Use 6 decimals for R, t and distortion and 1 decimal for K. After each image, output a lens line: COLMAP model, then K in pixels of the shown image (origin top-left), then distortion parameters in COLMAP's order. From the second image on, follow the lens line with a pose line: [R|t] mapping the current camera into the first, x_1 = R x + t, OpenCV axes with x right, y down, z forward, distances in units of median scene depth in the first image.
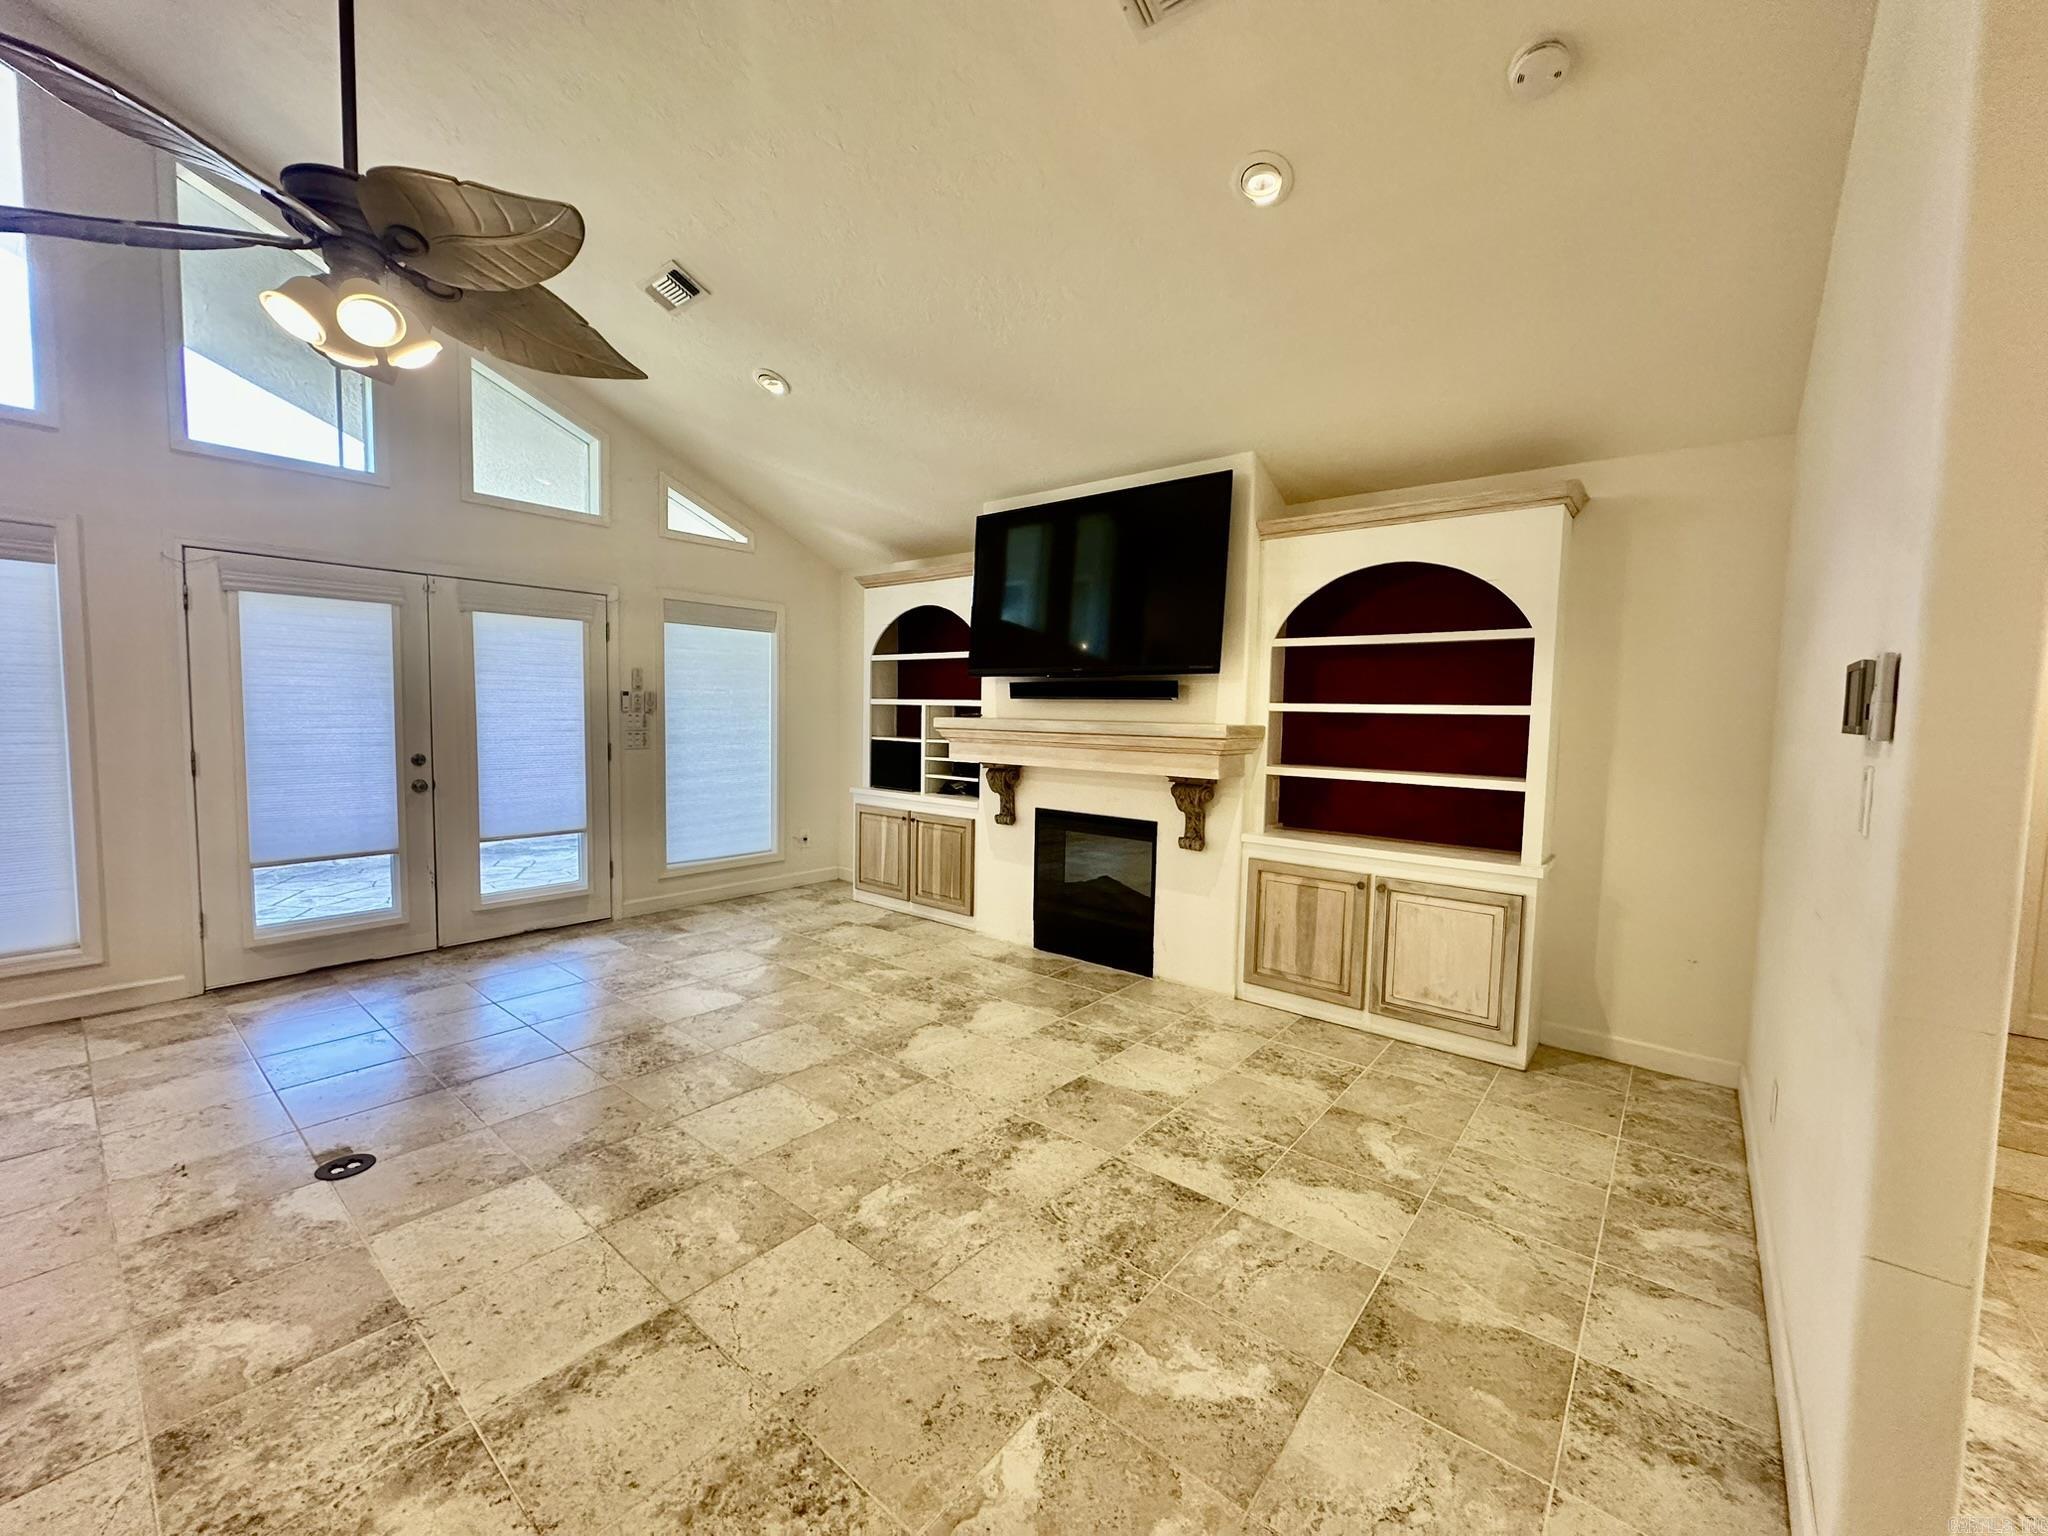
lens RADIAL K [[815.1, 0, 1023.3], [0, 815.1, 765.7], [0, 0, 1]] dist [-0.005469, 0.001024]
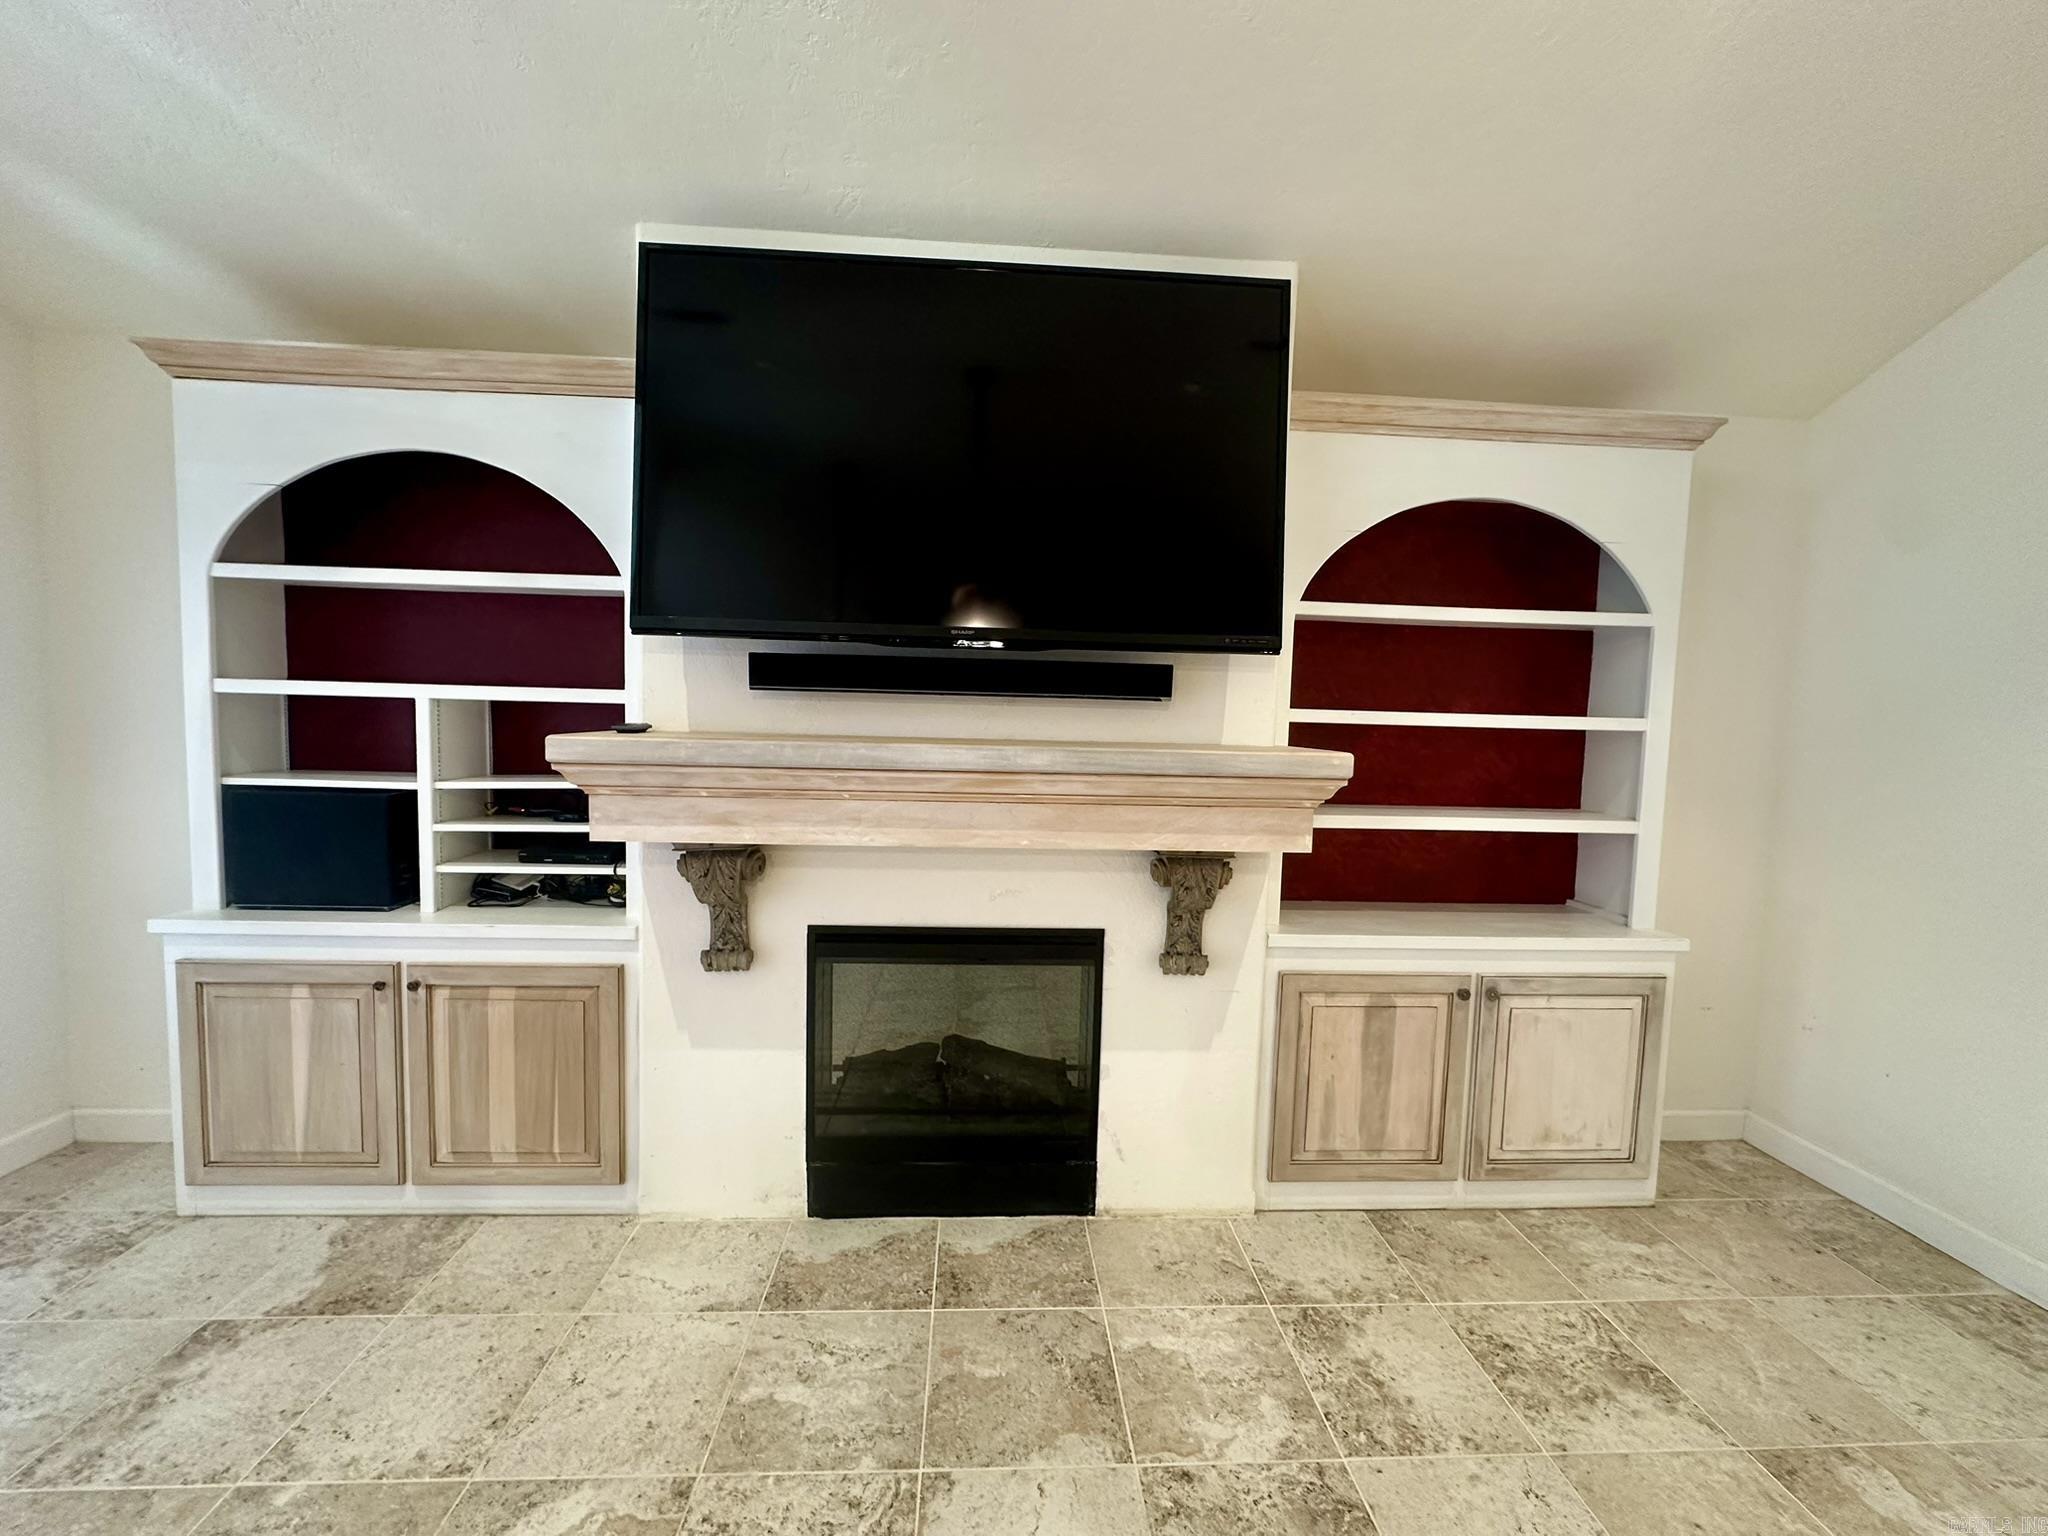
lens RADIAL K [[815.1, 0, 1023.3], [0, 815.1, 765.7], [0, 0, 1]] dist [-0.005469, 0.001024]
pose [[0.736201, -0.045808, 0.675210, -0.246373], [0.033658, 0.998950, 0.031073, -0.060073], [-0.675925, -0.000150, 0.736970, 0.692171]]
